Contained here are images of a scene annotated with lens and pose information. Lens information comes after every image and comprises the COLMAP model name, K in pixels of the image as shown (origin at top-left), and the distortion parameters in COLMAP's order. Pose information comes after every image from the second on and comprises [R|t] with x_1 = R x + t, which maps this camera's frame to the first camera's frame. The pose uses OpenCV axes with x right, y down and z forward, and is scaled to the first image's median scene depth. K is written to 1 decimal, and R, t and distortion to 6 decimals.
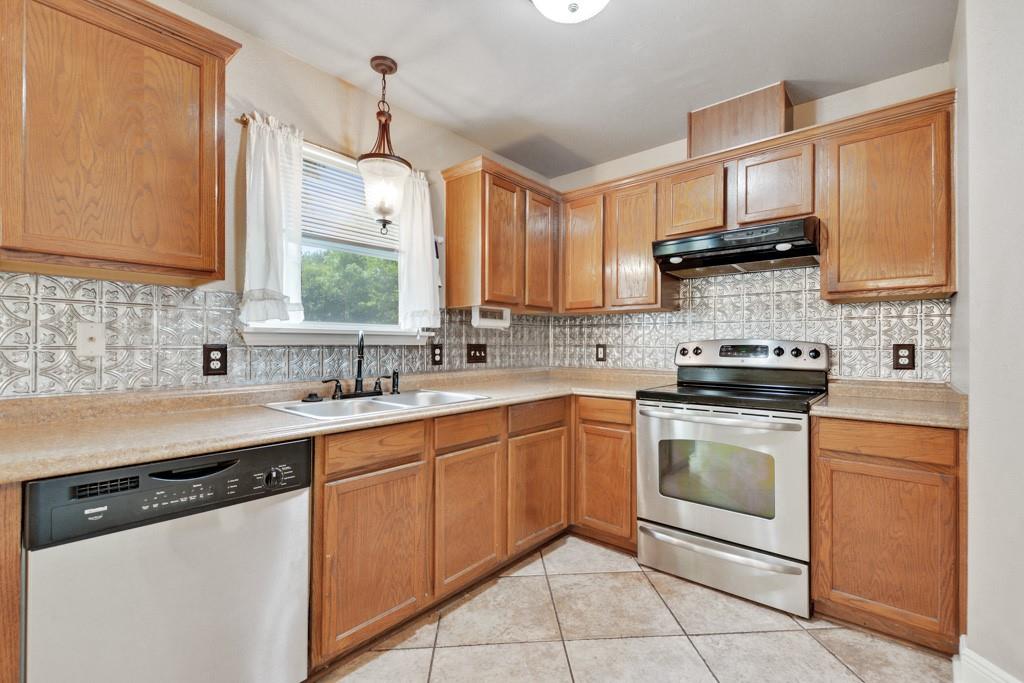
lens RADIAL K [[452.4, 0, 508.3], [0, 452.4, 343.3], [0, 0, 1]] dist [0.007419, -0.003397]
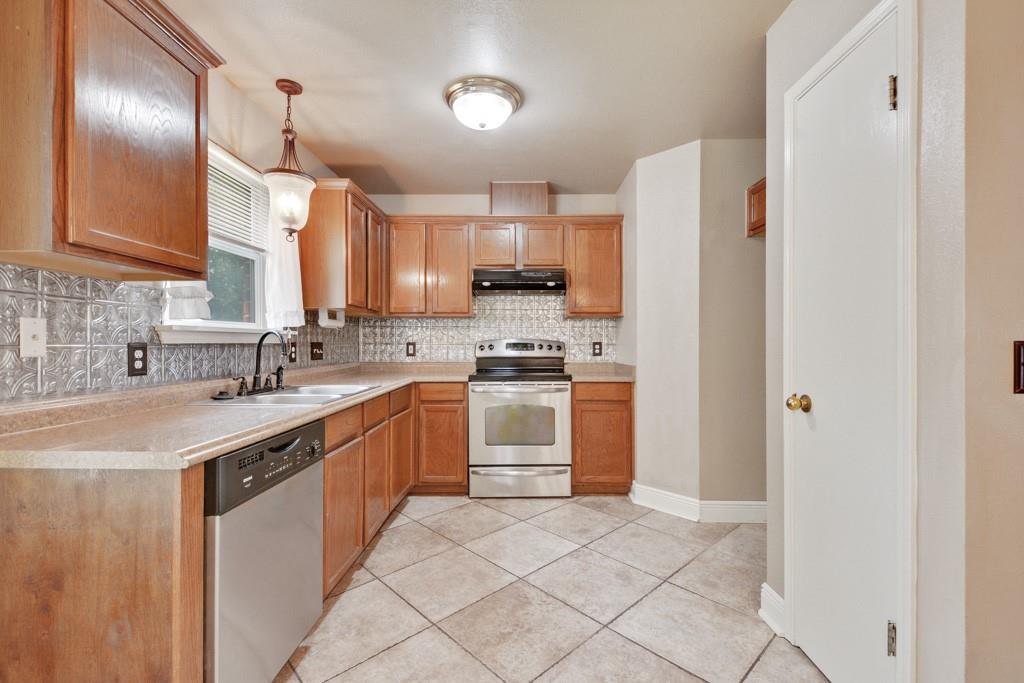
lens RADIAL K [[452.4, 0, 521.0], [0, 452.4, 343.3], [0, 0, 1]] dist [0.007419, -0.003397]
pose [[0.761836, -0.002673, 0.647764, -0.543585], [0.000212, 0.999992, 0.003876, -0.000230], [-0.647770, -0.002815, 0.761831, -0.189257]]
